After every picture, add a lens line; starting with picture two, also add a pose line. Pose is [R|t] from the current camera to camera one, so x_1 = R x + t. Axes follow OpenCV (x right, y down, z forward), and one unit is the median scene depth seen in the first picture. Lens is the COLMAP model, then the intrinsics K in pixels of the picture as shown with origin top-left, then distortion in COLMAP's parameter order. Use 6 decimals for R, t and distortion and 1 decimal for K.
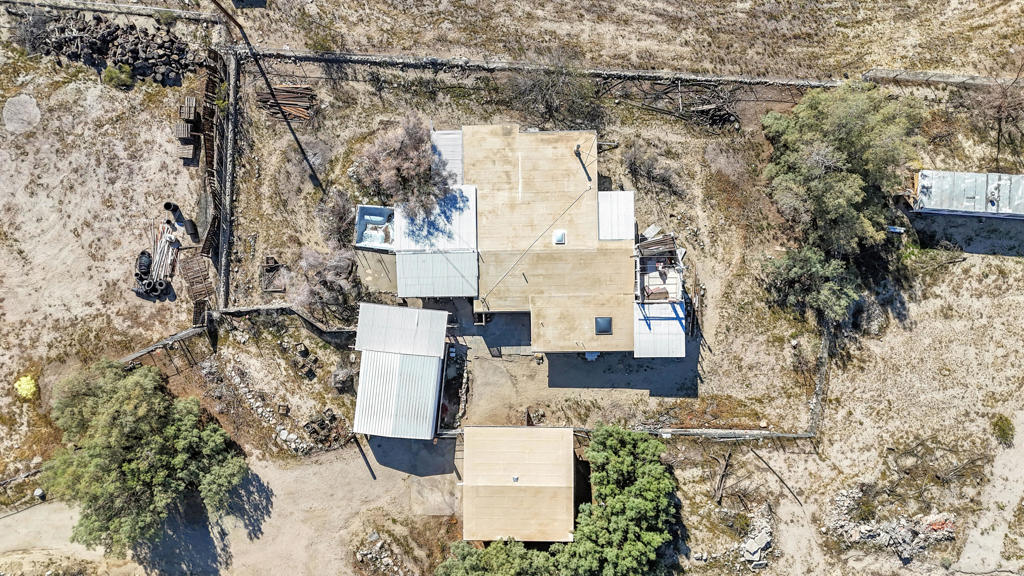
lens RADIAL K [[754.3, 0, 512.0], [0, 754.3, 288.0], [0, 0, 1]] dist [0.027559, -0.006777]
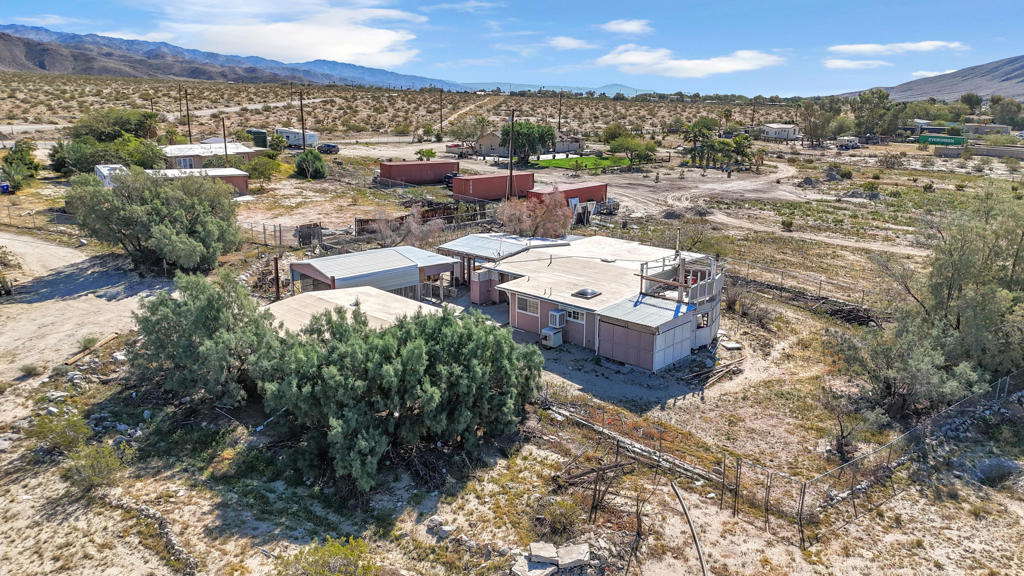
lens RADIAL K [[754.3, 0, 512.0], [0, 754.3, 288.0], [0, 0, 1]] dist [0.027559, -0.006777]
pose [[0.726497, 0.176378, -0.664148, 0.542987], [-0.687151, 0.193509, -0.700270, 0.602457], [0.005007, 0.965114, 0.261782, 0.749323]]
